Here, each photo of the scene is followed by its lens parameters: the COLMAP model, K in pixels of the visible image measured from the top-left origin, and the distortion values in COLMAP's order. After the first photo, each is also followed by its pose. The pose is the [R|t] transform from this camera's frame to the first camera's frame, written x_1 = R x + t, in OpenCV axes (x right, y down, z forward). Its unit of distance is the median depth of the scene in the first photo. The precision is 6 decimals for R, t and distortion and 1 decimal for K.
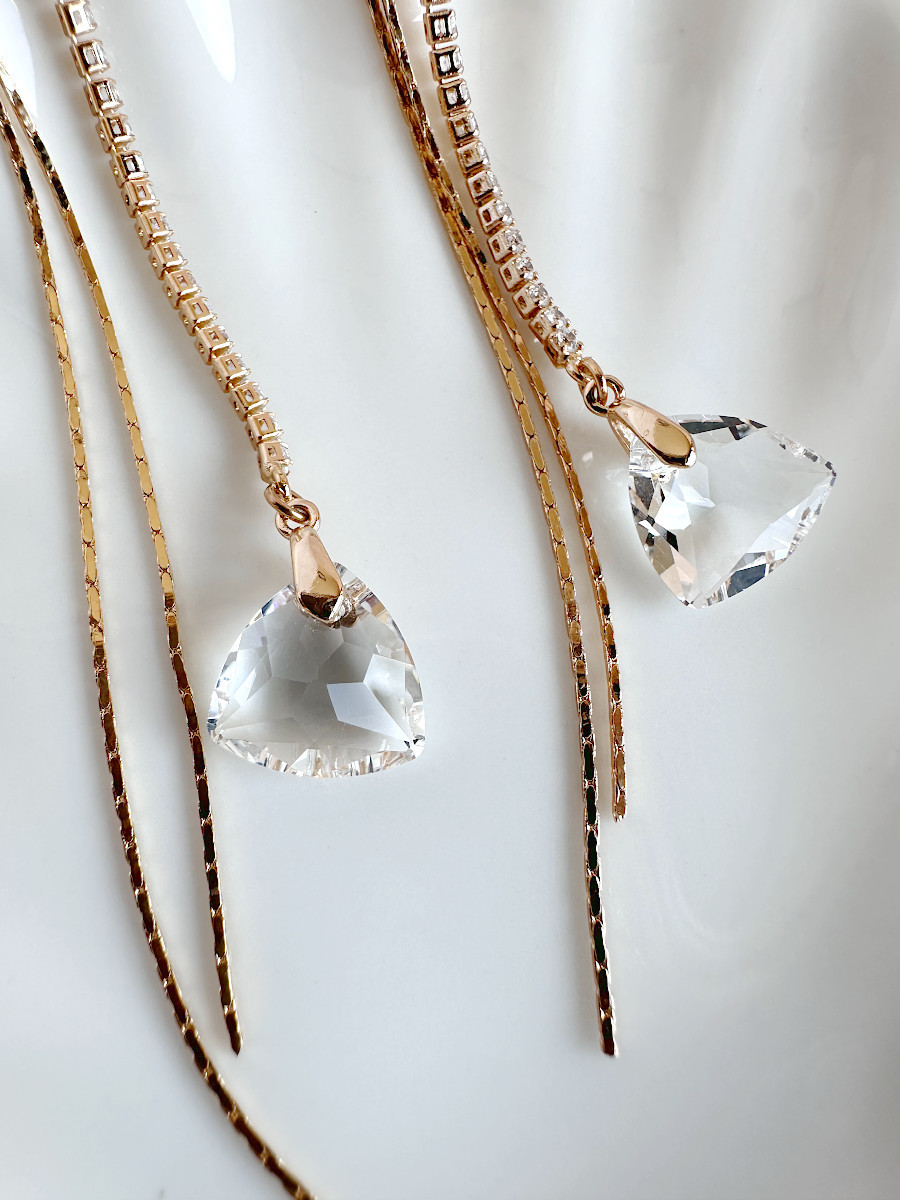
lens RADIAL K [[1090.2, 0, 450.0], [0, 1090.2, 600.0], [0, 0, 1]] dist [-0.001293, -0.057055]
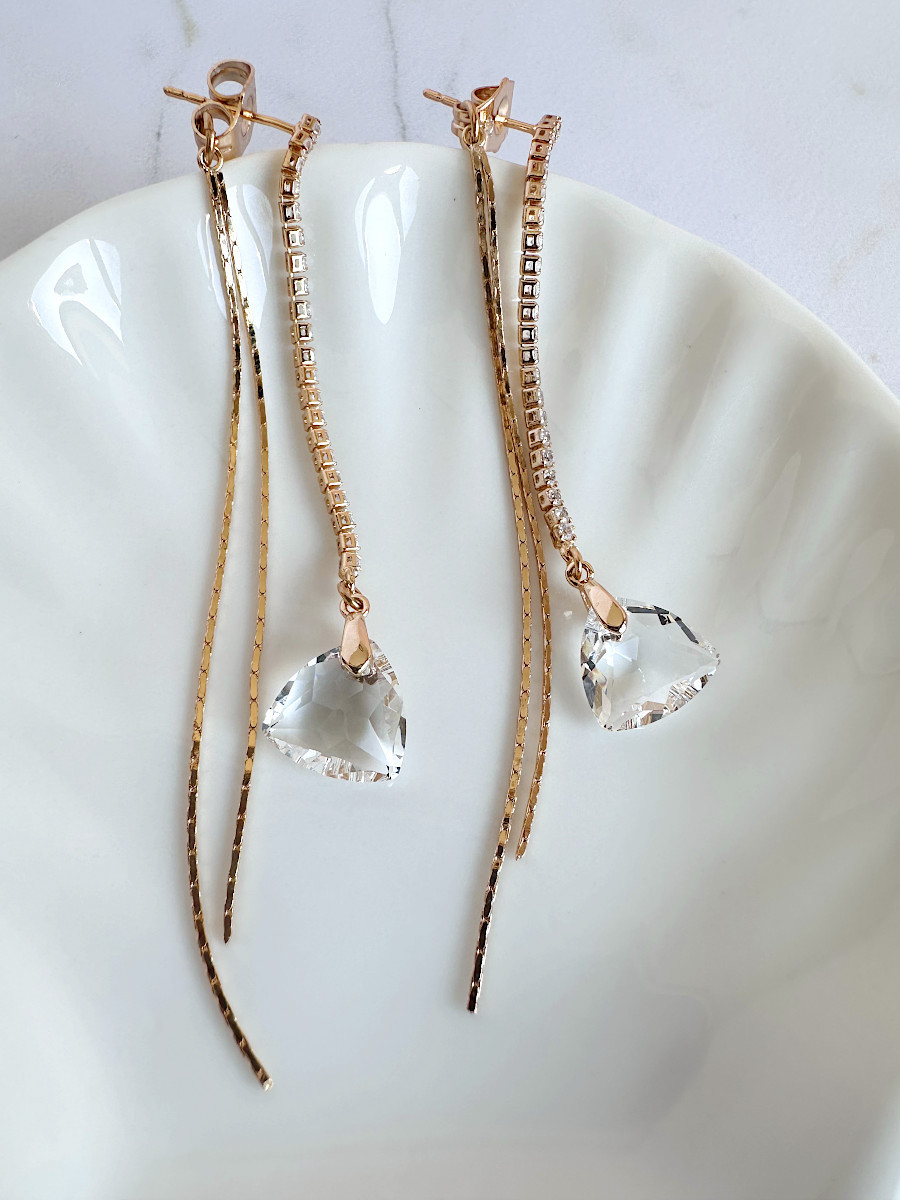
lens RADIAL K [[1090.2, 0, 450.0], [0, 1090.2, 600.0], [0, 0, 1]] dist [-0.001293, -0.057055]
pose [[0.970806, 0.227957, -0.074635, 0.090314], [-0.235485, 0.964957, -0.115781, 0.055289], [0.045627, 0.129977, 0.990467, -0.447206]]
